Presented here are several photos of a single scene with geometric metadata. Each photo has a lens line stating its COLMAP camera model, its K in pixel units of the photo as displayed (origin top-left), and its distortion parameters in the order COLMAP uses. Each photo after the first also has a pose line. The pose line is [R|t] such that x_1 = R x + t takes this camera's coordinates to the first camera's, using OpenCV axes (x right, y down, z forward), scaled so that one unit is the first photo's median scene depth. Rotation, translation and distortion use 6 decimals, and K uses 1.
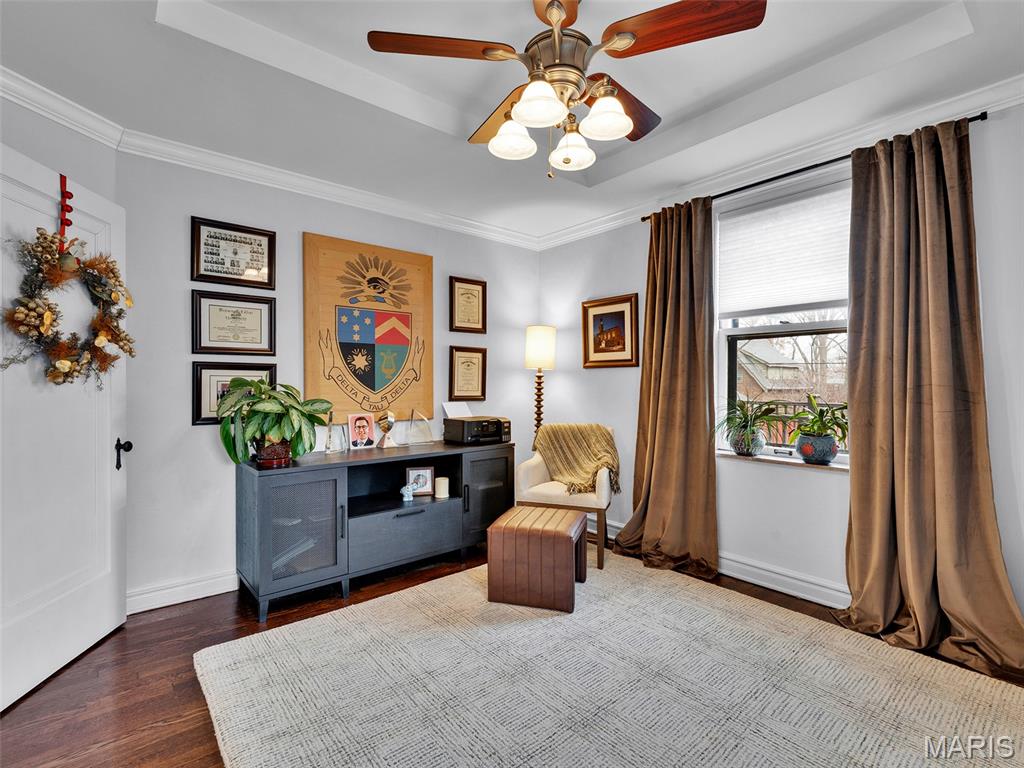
lens RADIAL K [[484.3, 0, 512.0], [0, 484.3, 384.0], [0, 0, 1]] dist [-0.002025, -0.000322]
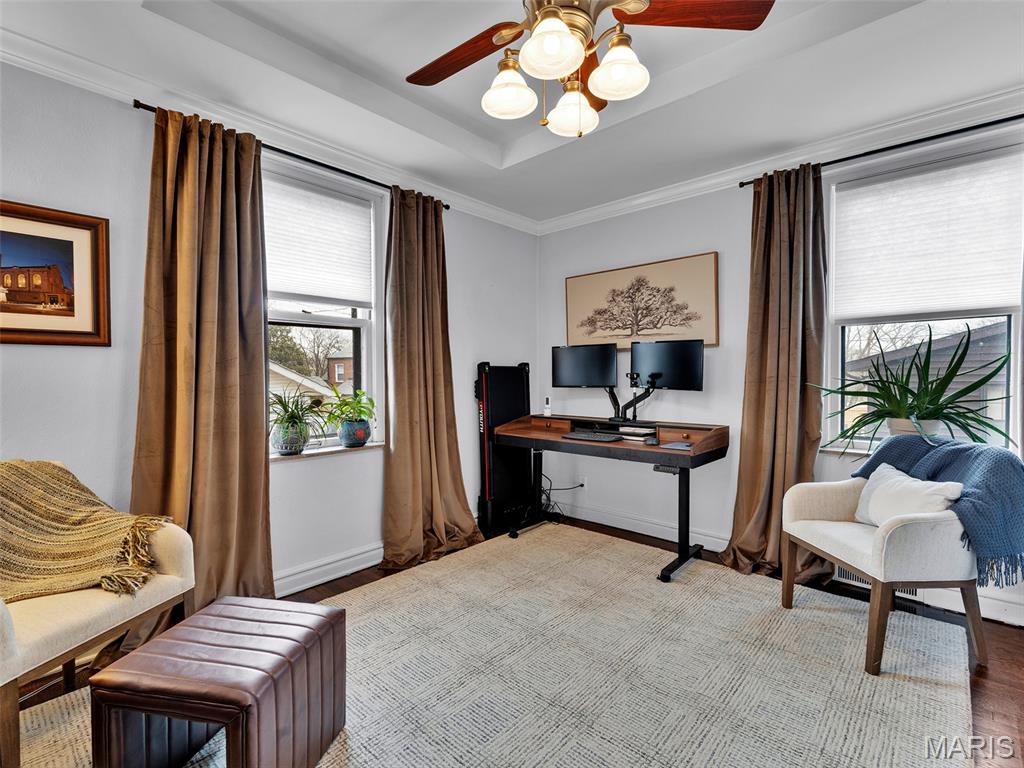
lens RADIAL K [[471.2, 0, 515.2], [0, 471.2, 379.6], [0, 0, 1]] dist [-0.001112, -0.000228]
pose [[-0.134122, -0.015915, 0.990837, -0.500846], [0.002099, 0.999864, 0.016344, -0.005465], [-0.990963, 0.004272, -0.134071, 0.802484]]
